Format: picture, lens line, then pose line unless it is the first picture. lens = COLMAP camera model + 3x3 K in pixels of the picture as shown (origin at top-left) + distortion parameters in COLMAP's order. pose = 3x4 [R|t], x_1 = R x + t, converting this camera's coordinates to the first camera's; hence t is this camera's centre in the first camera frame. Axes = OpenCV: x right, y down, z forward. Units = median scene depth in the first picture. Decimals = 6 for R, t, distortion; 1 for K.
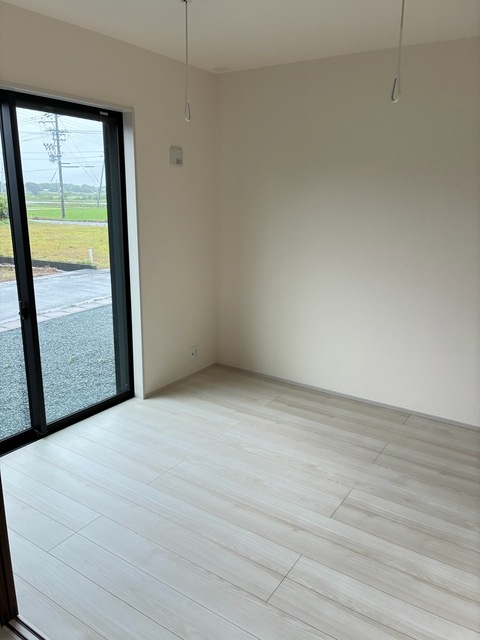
lens RADIAL K [[490.4, 0, 239.4], [0, 490.4, 327.6], [0, 0, 1]] dist [0.039193, 0.001988]
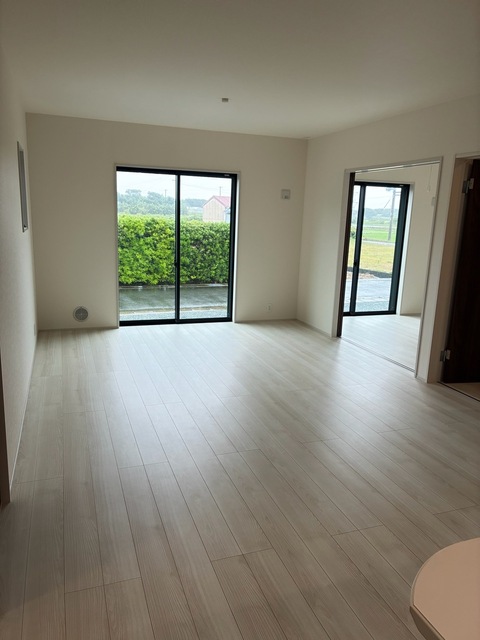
lens RADIAL K [[502.2, 0, 240.0], [0, 502.2, 320.0], [0, 0, 1]] dist [0.006541, 0.003886]
pose [[0.810600, 0.140373, -0.568526, 0.095619], [-0.177814, 0.984007, -0.010567, 0.063141], [0.557951, 0.109657, 0.822597, -0.230231]]
